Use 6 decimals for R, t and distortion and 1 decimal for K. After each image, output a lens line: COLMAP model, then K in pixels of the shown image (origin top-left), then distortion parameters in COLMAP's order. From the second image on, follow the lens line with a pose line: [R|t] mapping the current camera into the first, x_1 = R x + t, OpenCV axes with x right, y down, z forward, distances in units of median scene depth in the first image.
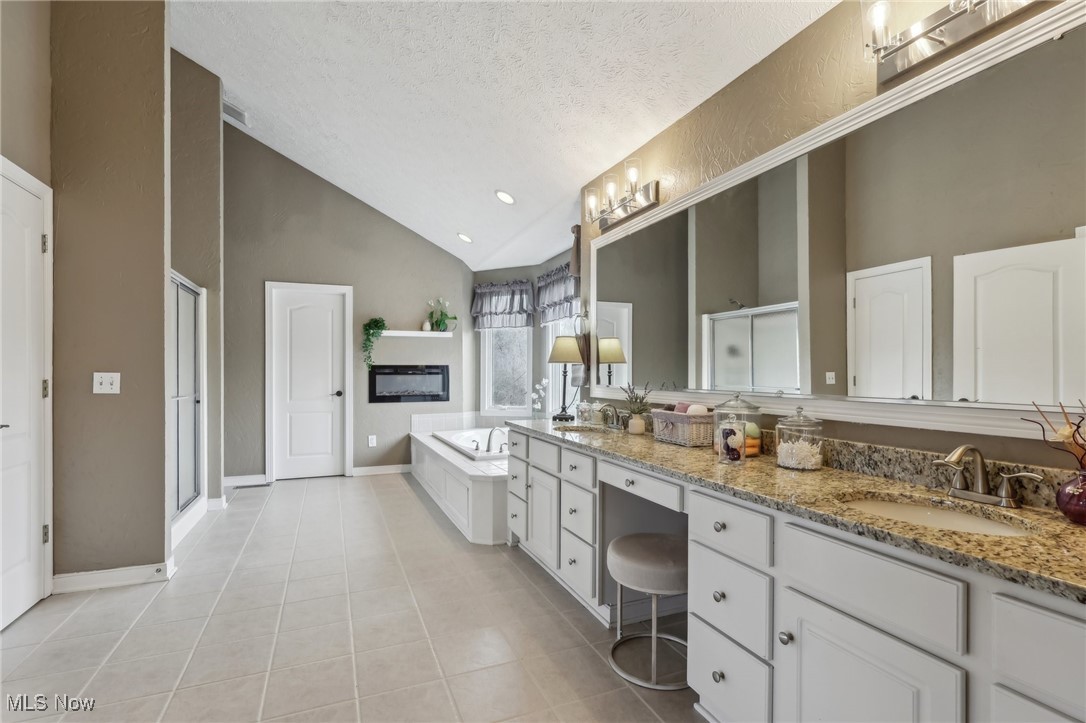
lens RADIAL K [[509.8, 0, 547.7], [0, 509.8, 371.6], [0, 0, 1]] dist [-0.000033, 0.000093]
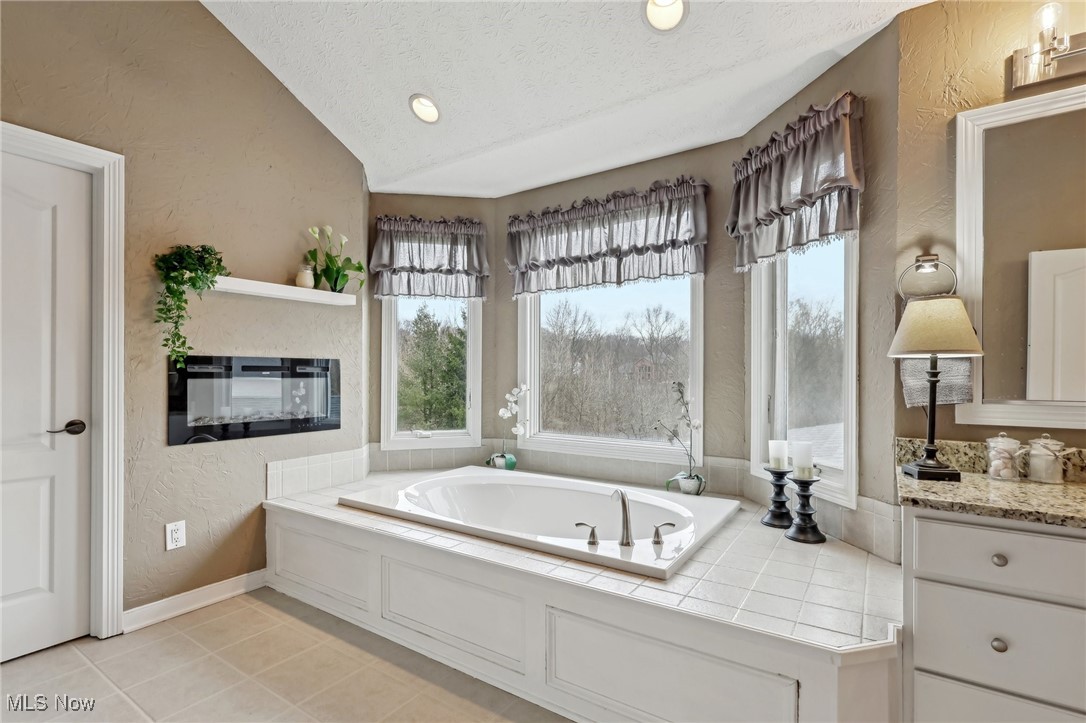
lens RADIAL K [[509.8, 0, 547.7], [0, 509.8, 371.6], [0, 0, 1]] dist [-0.000033, 0.000093]
pose [[0.839564, 0.004290, 0.543244, -0.306435], [-0.003214, 0.999991, -0.002930, 0.000888], [-0.543252, 0.000714, 0.839570, 0.463531]]
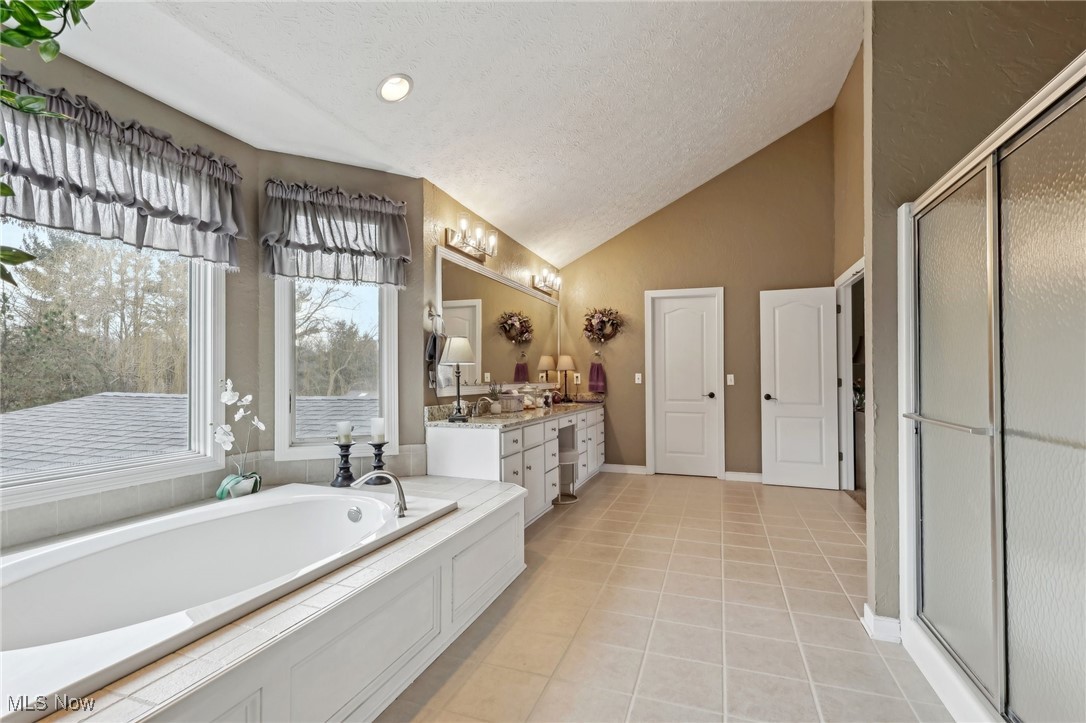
lens RADIAL K [[509.8, 0, 547.7], [0, 509.8, 371.6], [0, 0, 1]] dist [-0.000033, 0.000093]
pose [[-0.744292, 0.001771, 0.667852, -0.451828], [-0.003680, 0.999970, -0.006753, 0.003320], [-0.667845, -0.007484, -0.744263, 0.956528]]
